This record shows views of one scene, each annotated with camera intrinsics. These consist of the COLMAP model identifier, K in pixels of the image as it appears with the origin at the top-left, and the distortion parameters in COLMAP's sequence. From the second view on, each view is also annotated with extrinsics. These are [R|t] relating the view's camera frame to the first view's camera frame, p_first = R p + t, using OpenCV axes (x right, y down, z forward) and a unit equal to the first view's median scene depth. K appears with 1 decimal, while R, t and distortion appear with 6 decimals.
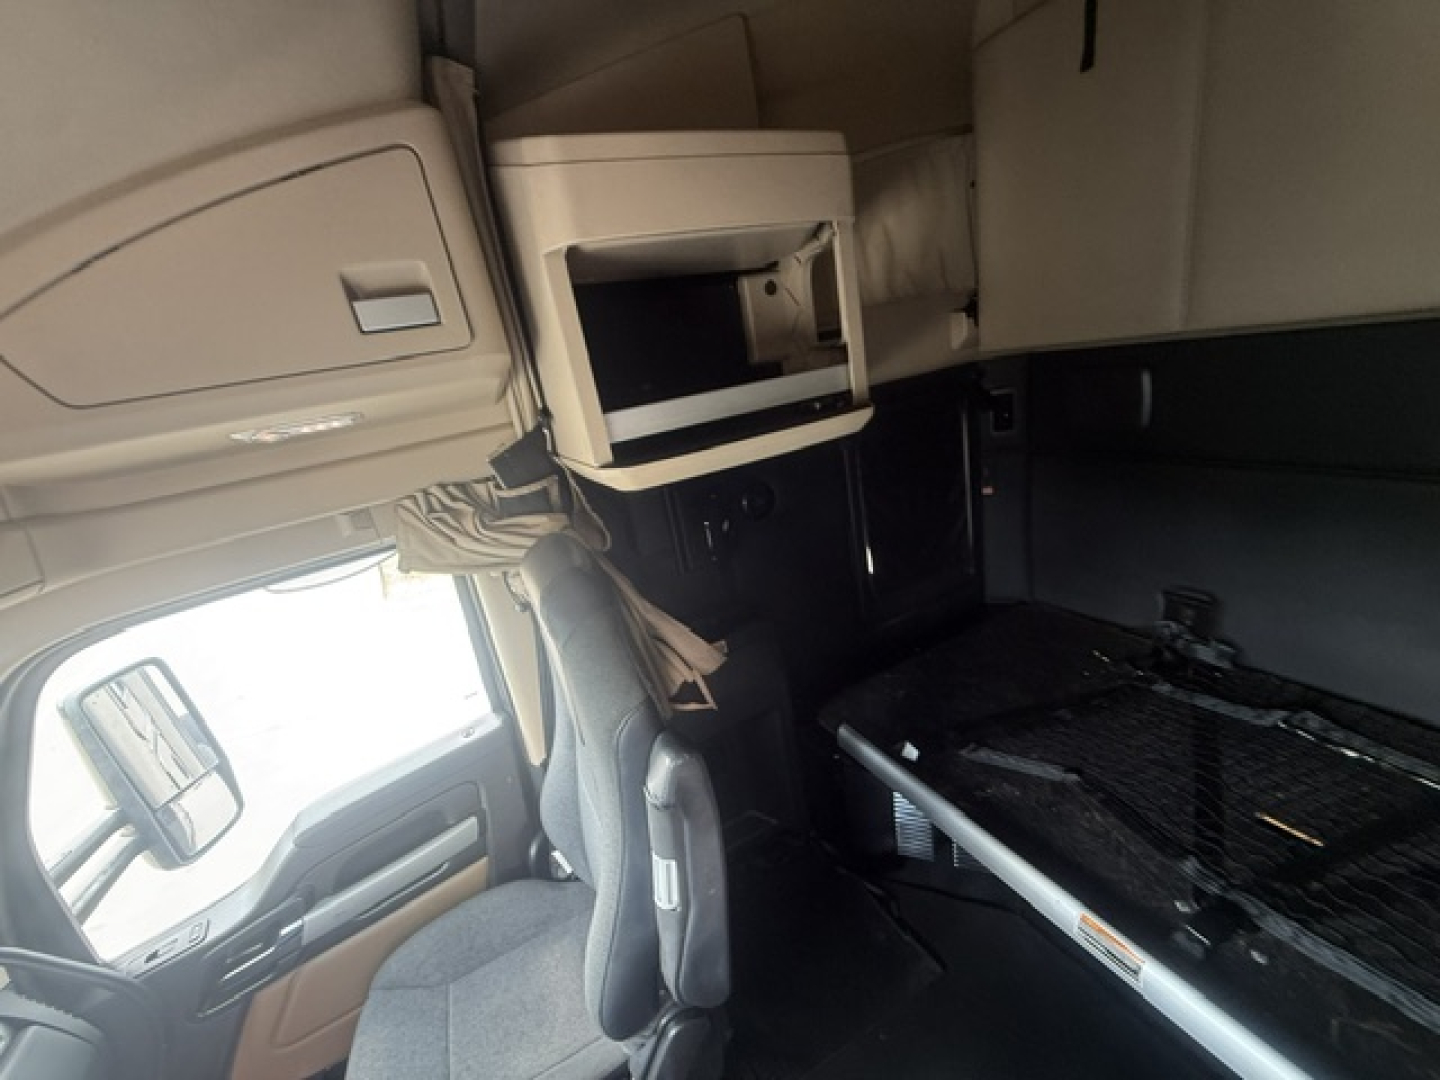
lens RADIAL K [[565.1, 0, 720.0], [0, 565.1, 540.0], [0, 0, 1]] dist [-0.002302, -0.000210]
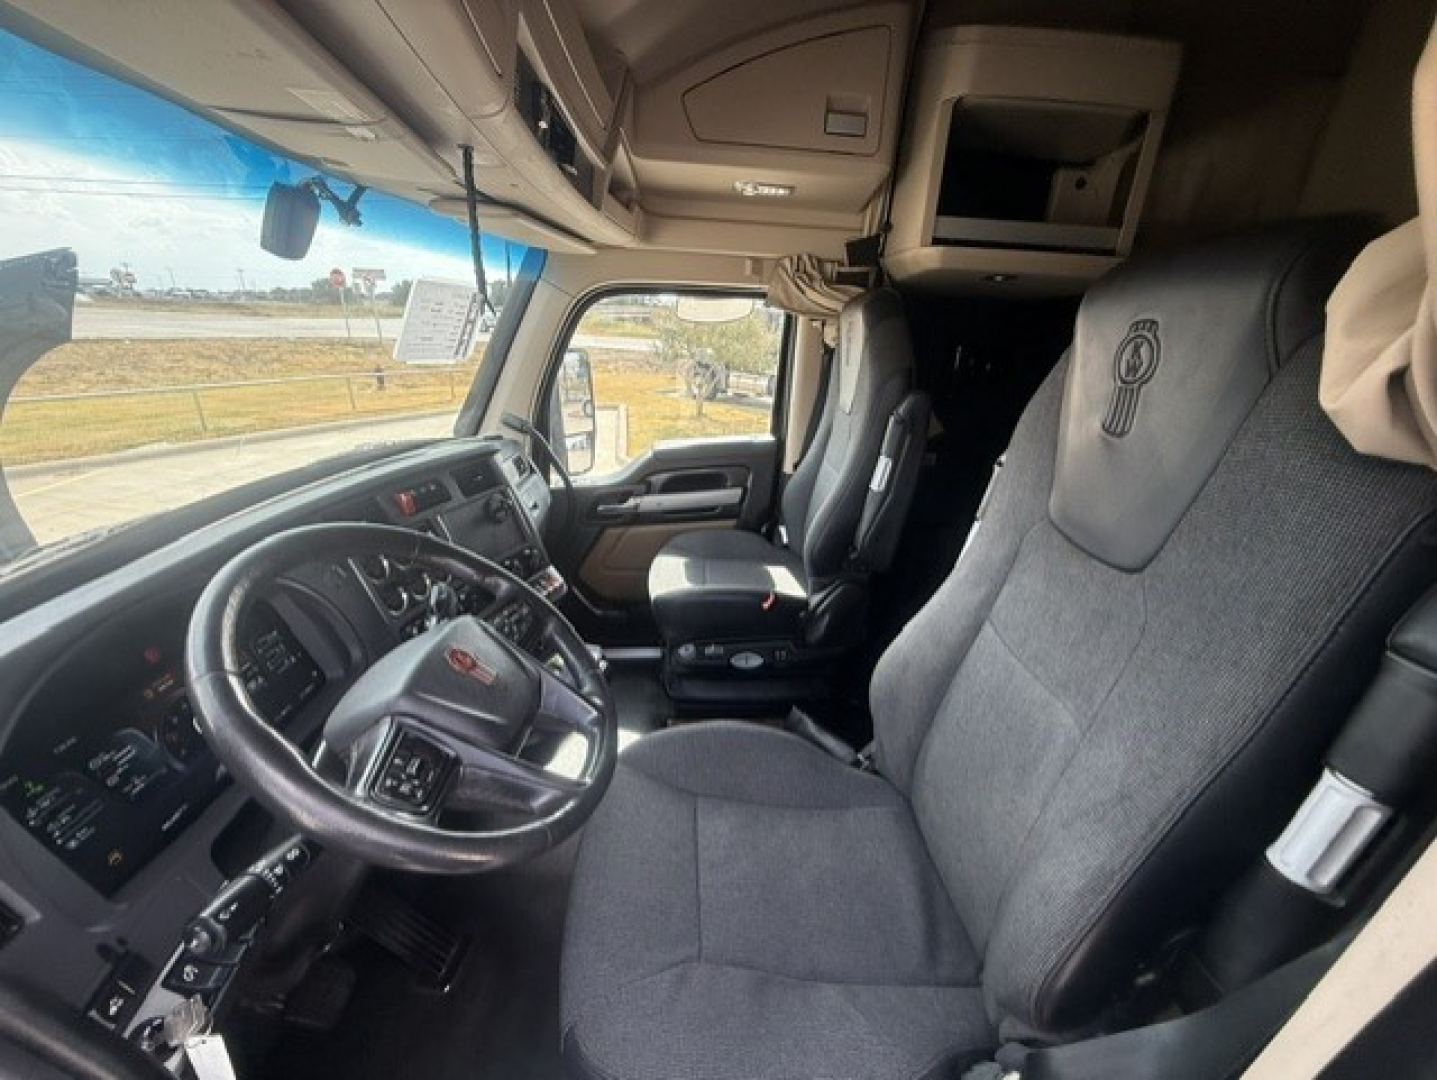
lens RADIAL K [[575.8, 0, 718.5], [0, 575.8, 540.0], [0, 0, 1]] dist [0.000525, 0.000047]
pose [[0.893440, 0.341361, -0.291954, 0.023082], [-0.320372, 0.939852, 0.118495, 0.533742], [0.314843, -0.012334, 0.949064, -0.614917]]
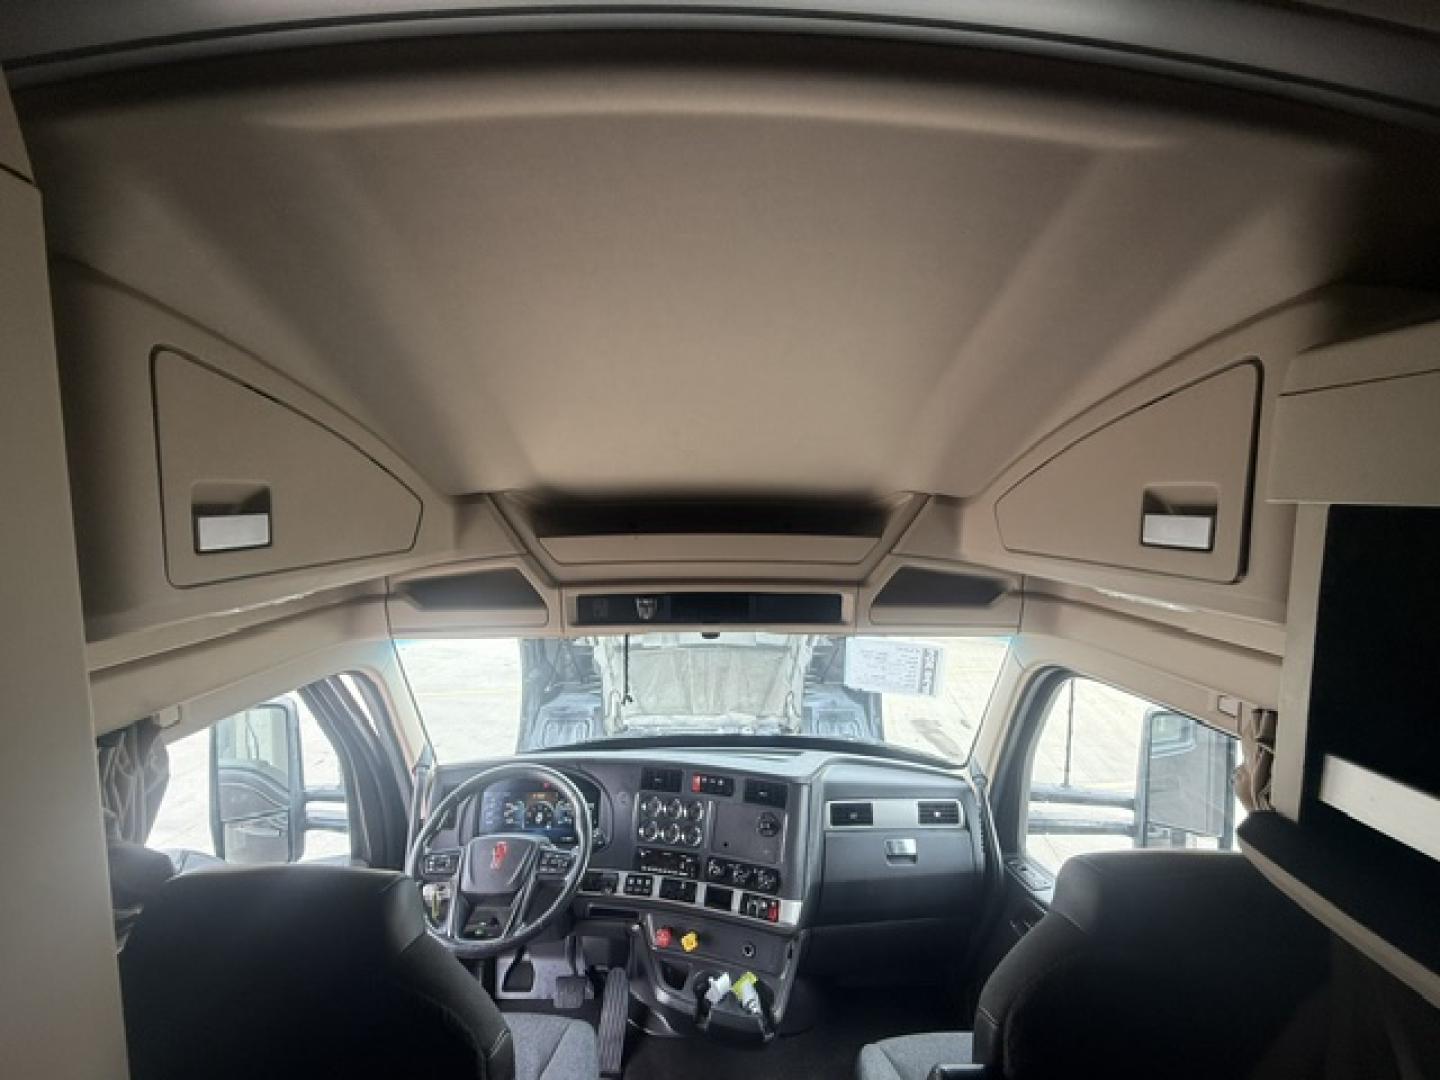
lens RADIAL K [[577.0, 0, 720.0], [0, 577.0, 540.0], [0, 0, 1]] dist [0.000525, 0.000047]
pose [[-0.410057, 0.251142, -0.876802, 0.436119], [-0.215281, 0.907526, 0.360624, -0.428051], [0.886289, 0.336635, -0.318071, 0.477974]]
